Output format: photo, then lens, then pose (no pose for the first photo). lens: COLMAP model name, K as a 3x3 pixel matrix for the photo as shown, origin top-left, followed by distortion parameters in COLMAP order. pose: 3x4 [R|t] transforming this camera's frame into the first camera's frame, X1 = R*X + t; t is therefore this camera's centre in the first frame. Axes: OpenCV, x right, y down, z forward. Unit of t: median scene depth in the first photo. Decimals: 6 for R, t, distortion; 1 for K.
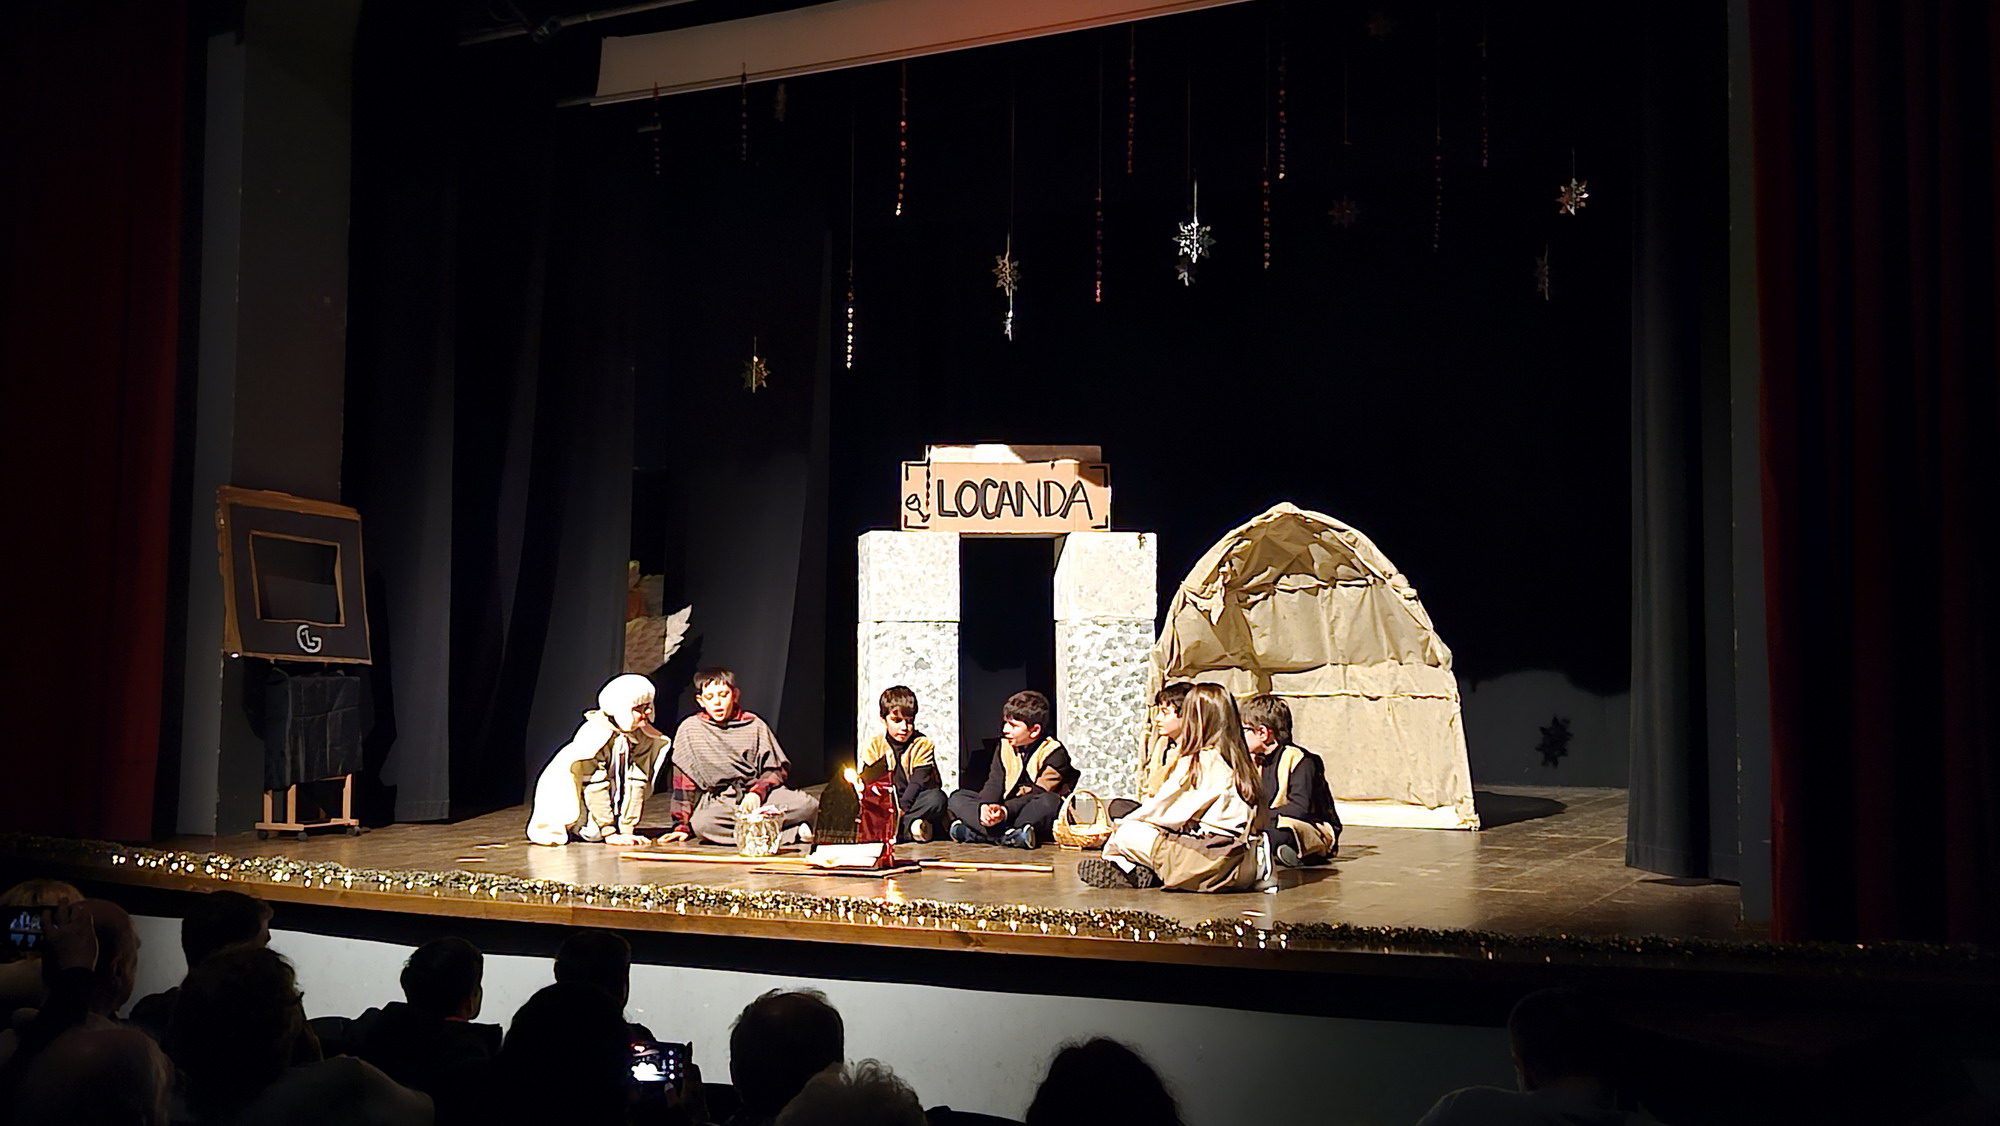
lens RADIAL K [[1860.4, 0, 1005.0], [0, 1860.4, 555.5], [0, 0, 1]] dist [0.073903, 0.000000]
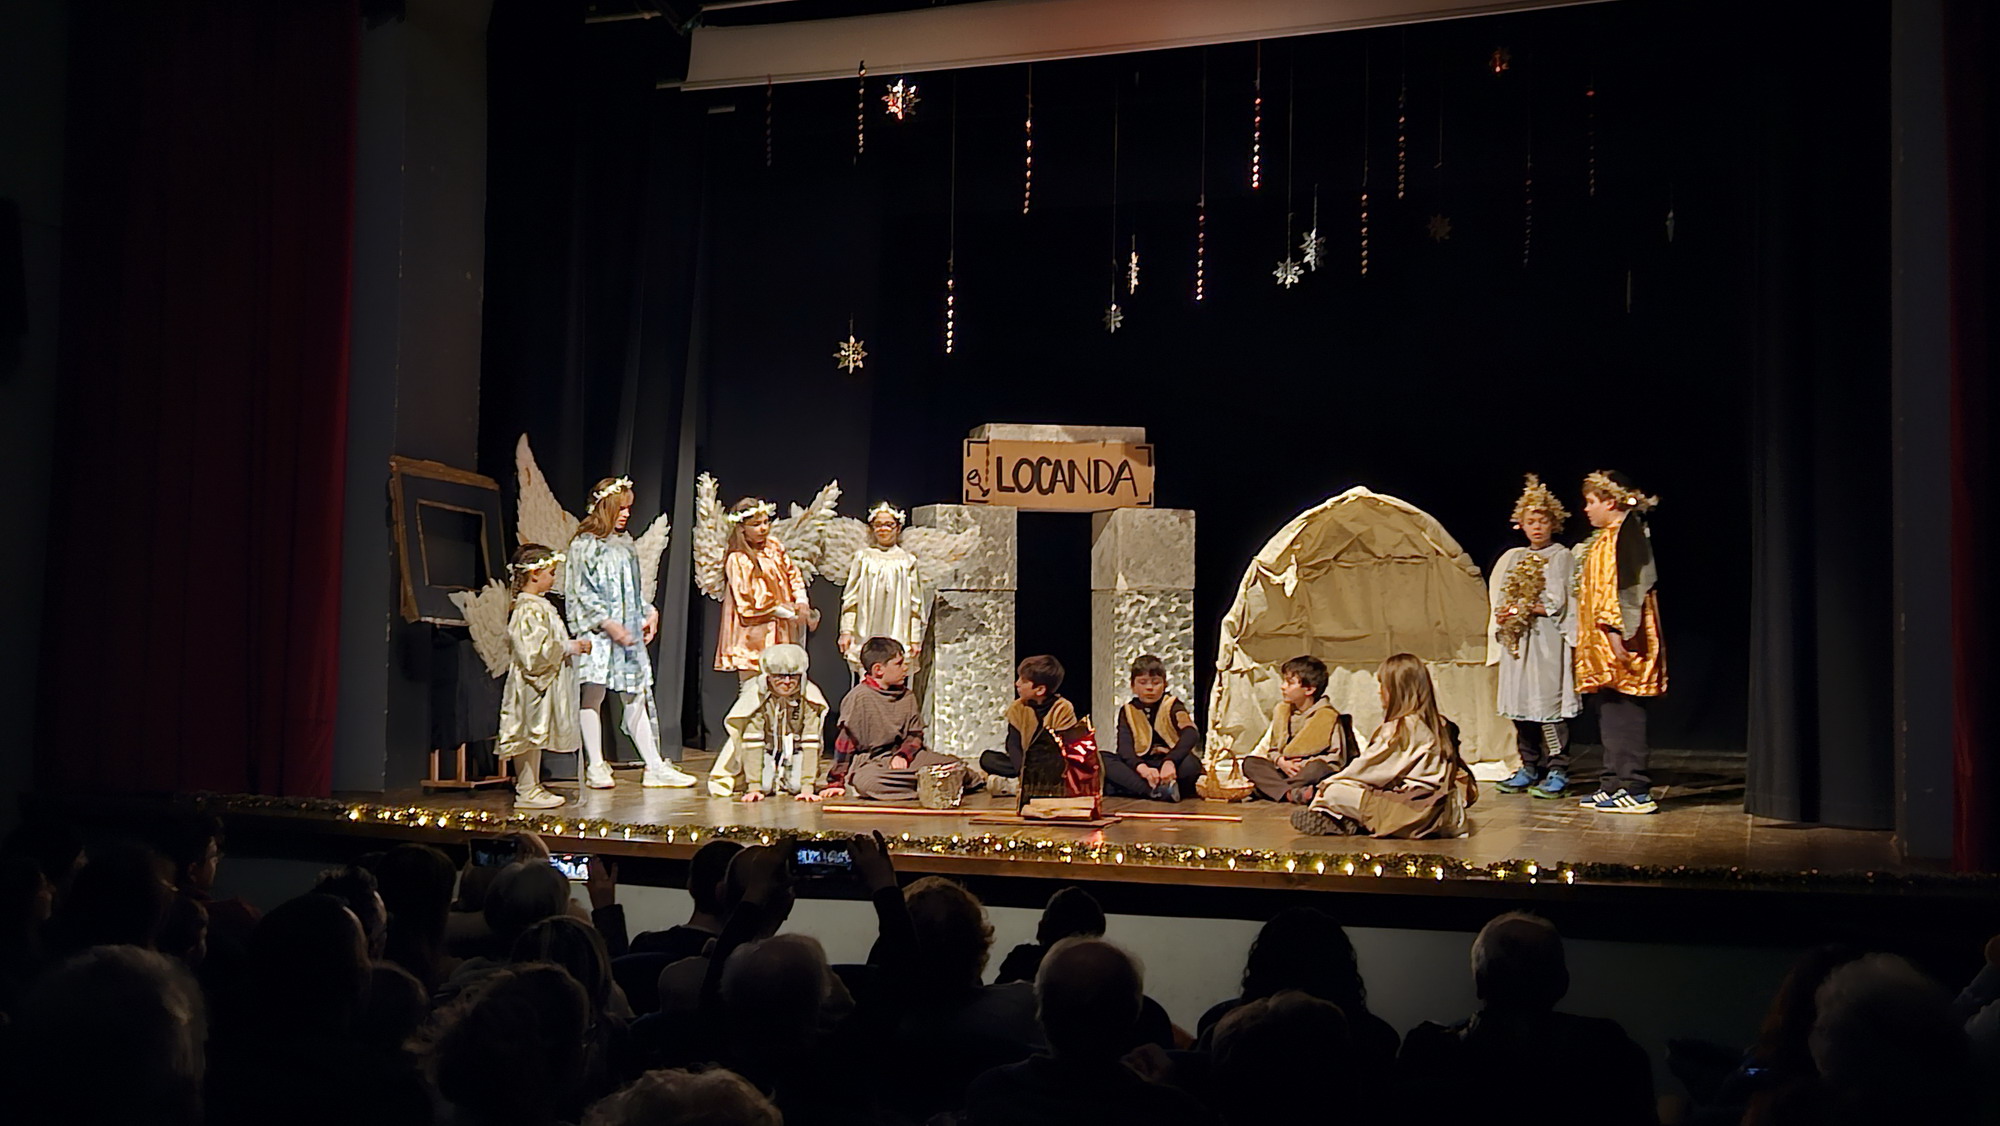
lens RADIAL K [[1860.4, 0, 1015.1], [0, 1860.4, 556.9], [0, 0, 1]] dist [0.073903, 0.000000]
pose [[0.991320, 0.011371, 0.130981, -0.187873], [-0.014438, 0.999643, 0.022492, -0.008720], [-0.130678, -0.024187, 0.991130, -0.061678]]
